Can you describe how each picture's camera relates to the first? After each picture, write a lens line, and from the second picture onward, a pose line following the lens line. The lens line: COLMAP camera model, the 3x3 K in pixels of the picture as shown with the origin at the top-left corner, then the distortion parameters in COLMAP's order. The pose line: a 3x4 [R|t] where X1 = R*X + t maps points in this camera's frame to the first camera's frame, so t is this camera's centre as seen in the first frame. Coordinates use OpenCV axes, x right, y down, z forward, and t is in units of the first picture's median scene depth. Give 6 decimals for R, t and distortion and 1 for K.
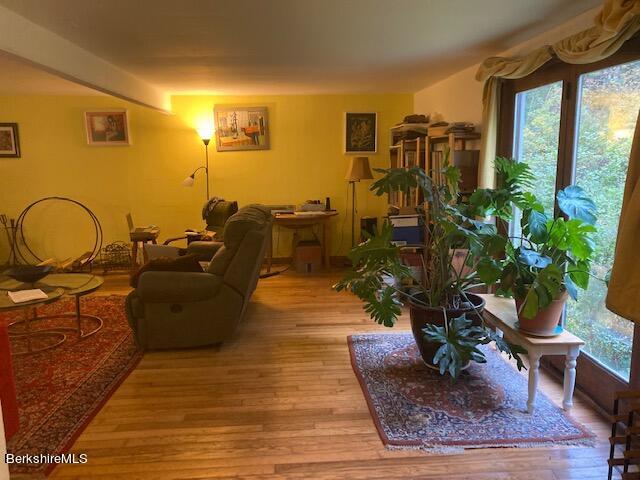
lens RADIAL K [[526.2, 0, 320.0], [0, 526.2, 240.0], [0, 0, 1]] dist [0.002115, 0.001655]
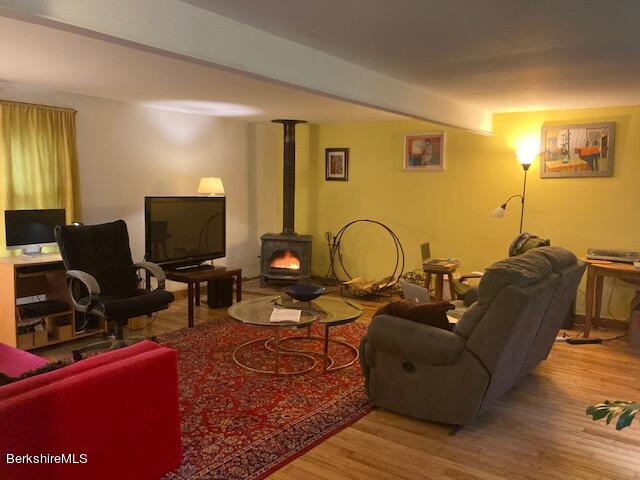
lens RADIAL K [[515.6, 0, 320.0], [0, 515.6, 240.0], [0, 0, 1]] dist [-0.001248, -0.003408]
pose [[0.767247, 0.094064, -0.634416, 0.064811], [-0.124742, 0.992182, -0.003751, -0.026306], [0.629103, 0.082016, 0.772983, 0.170054]]
